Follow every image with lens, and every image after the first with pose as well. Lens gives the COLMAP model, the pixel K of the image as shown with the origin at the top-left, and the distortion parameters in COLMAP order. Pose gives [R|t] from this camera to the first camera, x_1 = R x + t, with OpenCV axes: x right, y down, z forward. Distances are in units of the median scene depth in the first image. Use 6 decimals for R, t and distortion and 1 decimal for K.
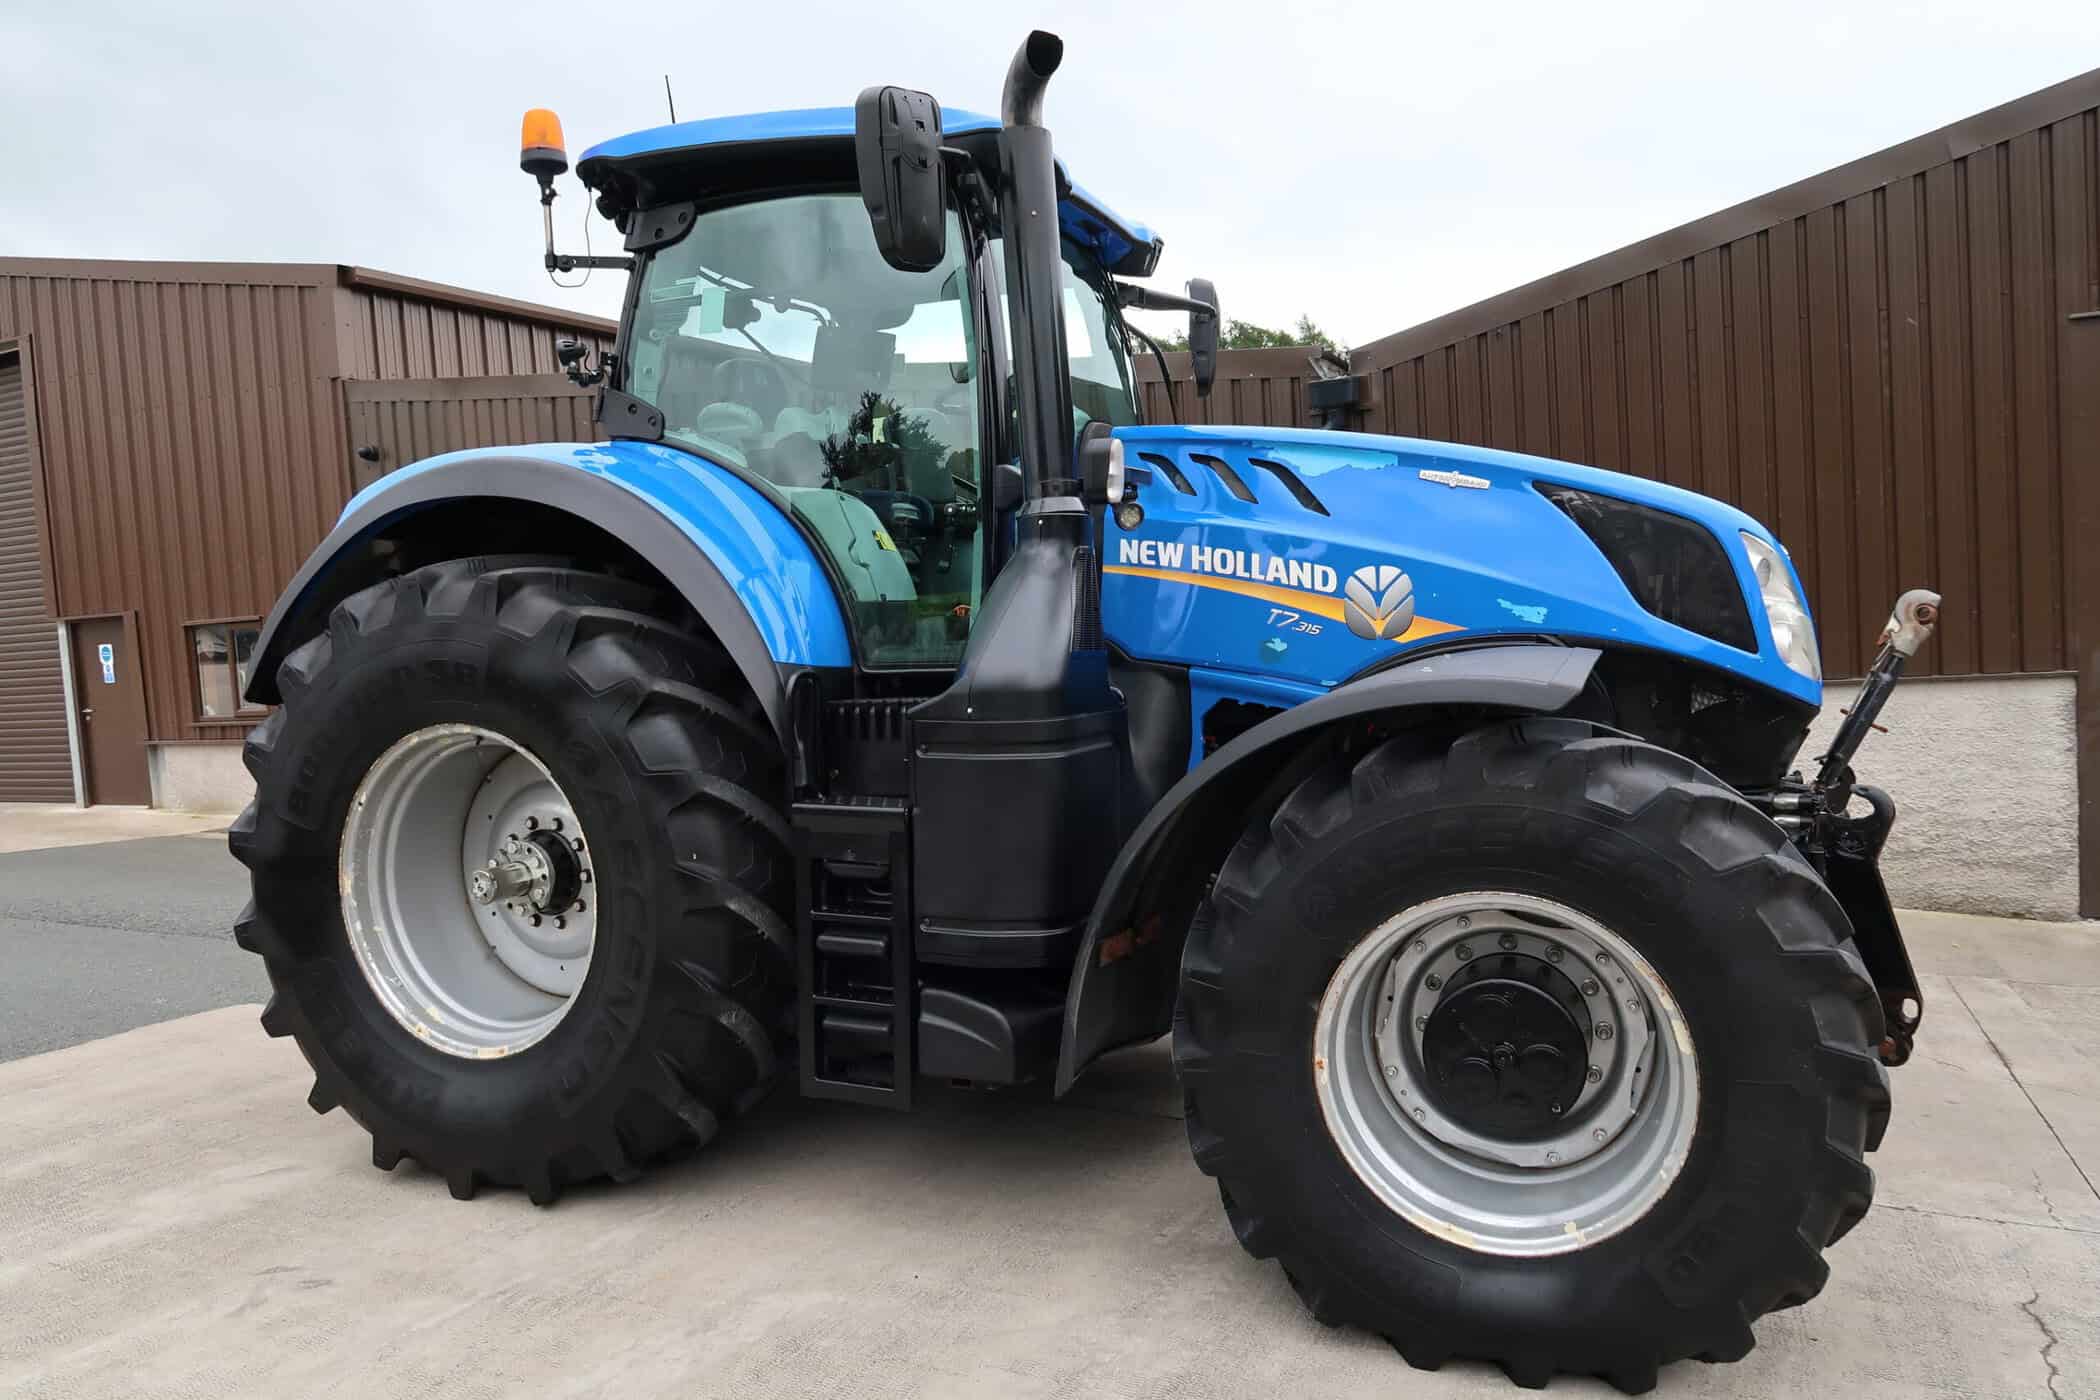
lens RADIAL K [[1436.7, 0, 1043.4], [0, 1436.7, 695.9], [0, 0, 1]] dist [-0.028058, 0.004555]
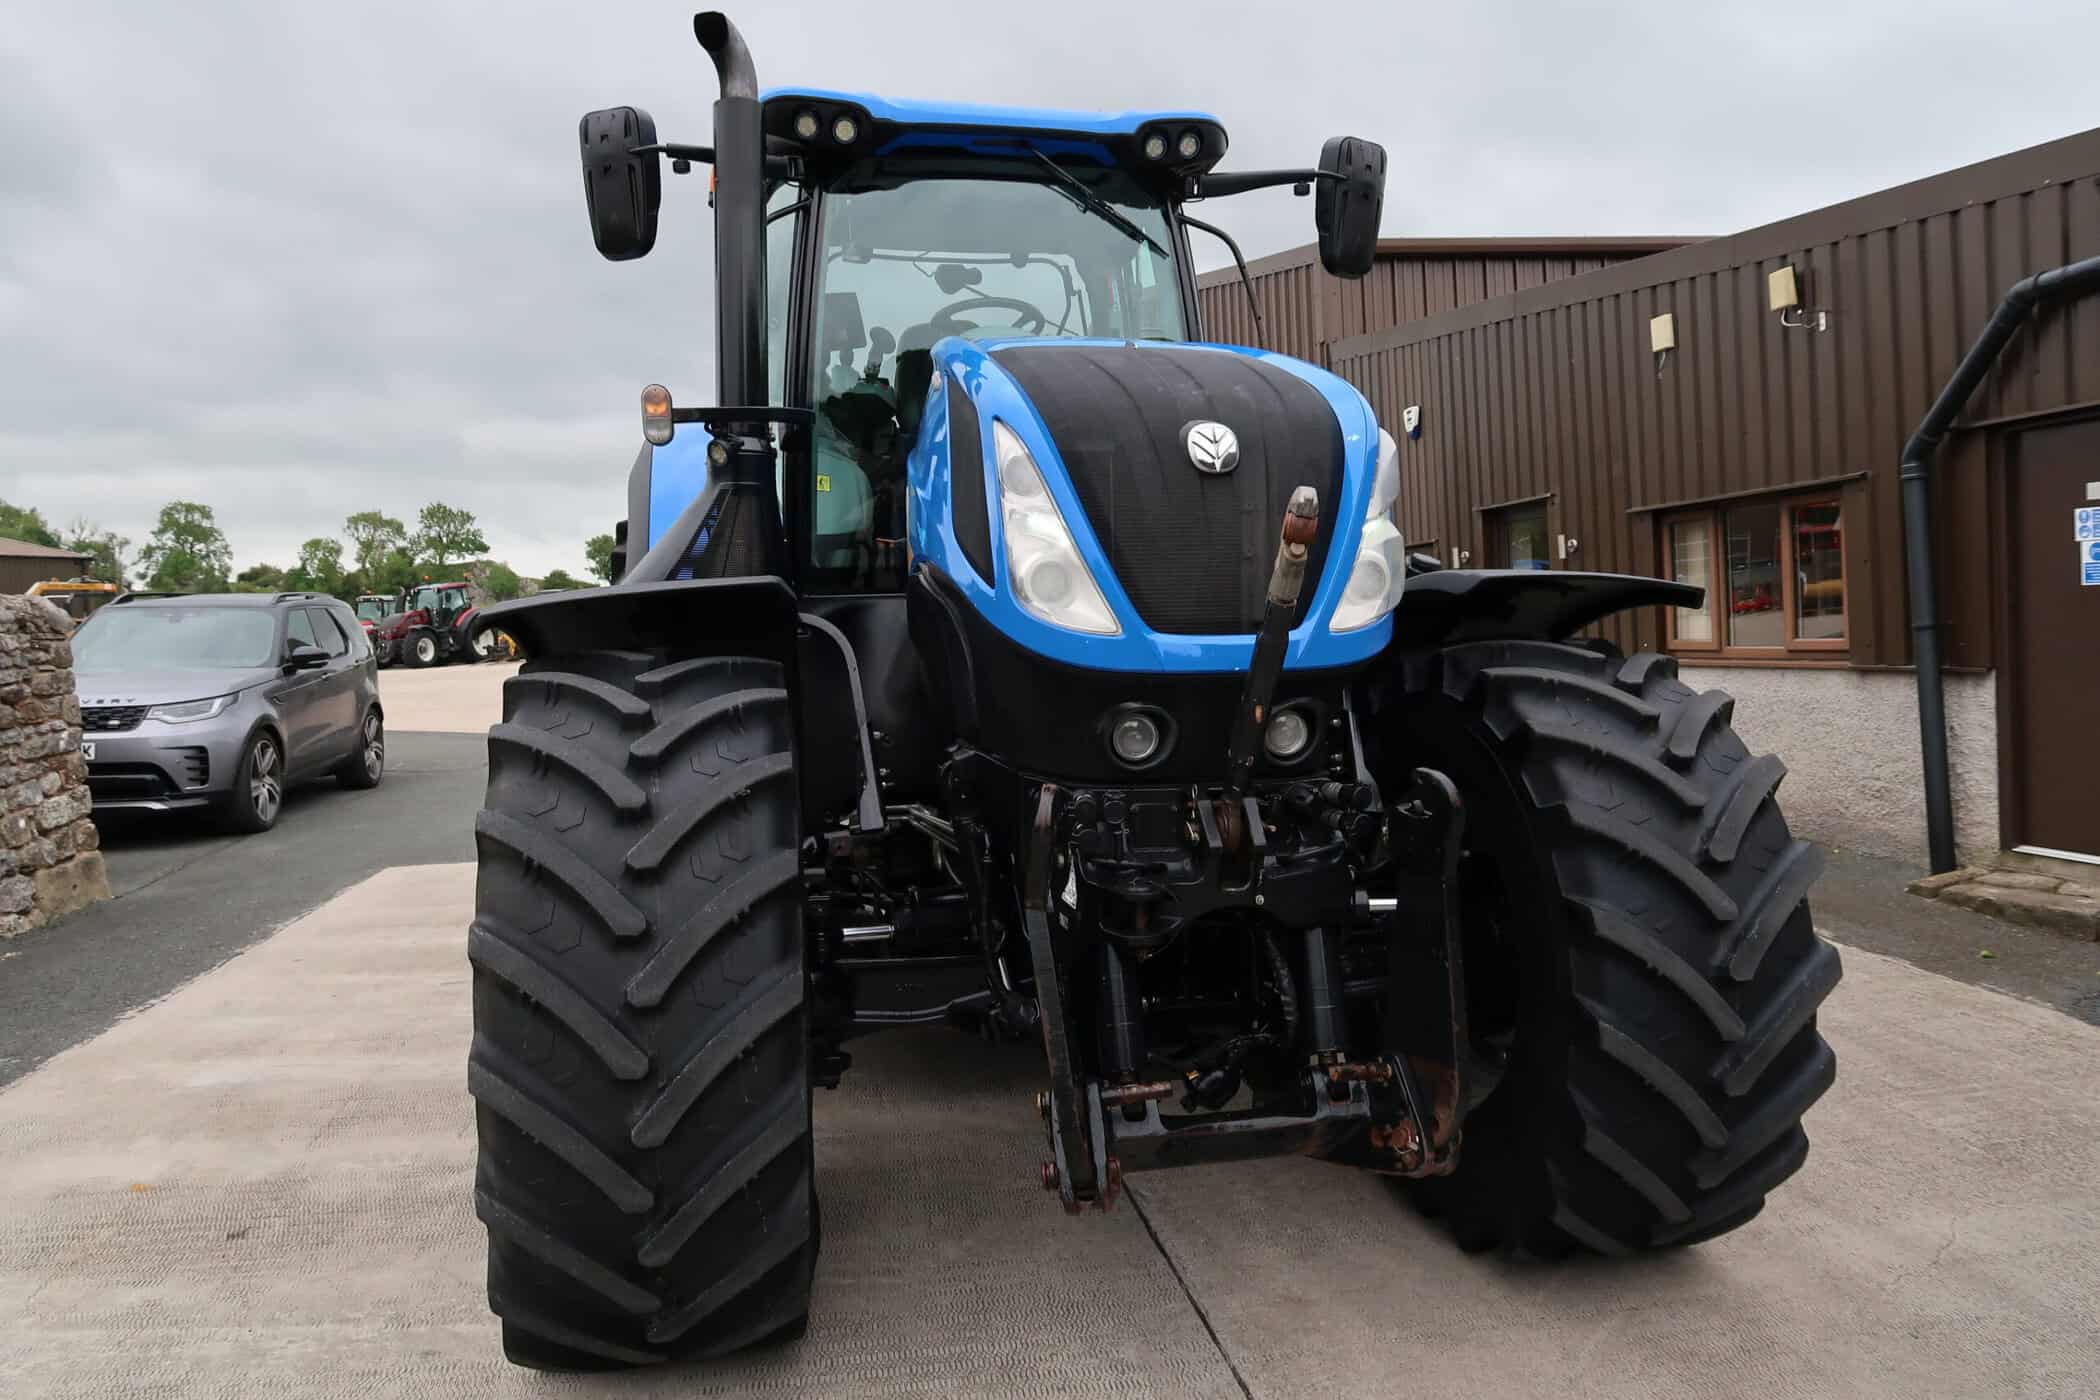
lens RADIAL K [[1436.7, 0, 1043.4], [0, 1436.7, 695.9], [0, 0, 1]] dist [-0.028058, 0.004555]
pose [[0.568605, 0.071624, -0.819487, 1.108837], [-0.036345, 0.997417, 0.061957, -0.020810], [0.821807, -0.005445, 0.569739, 0.606493]]
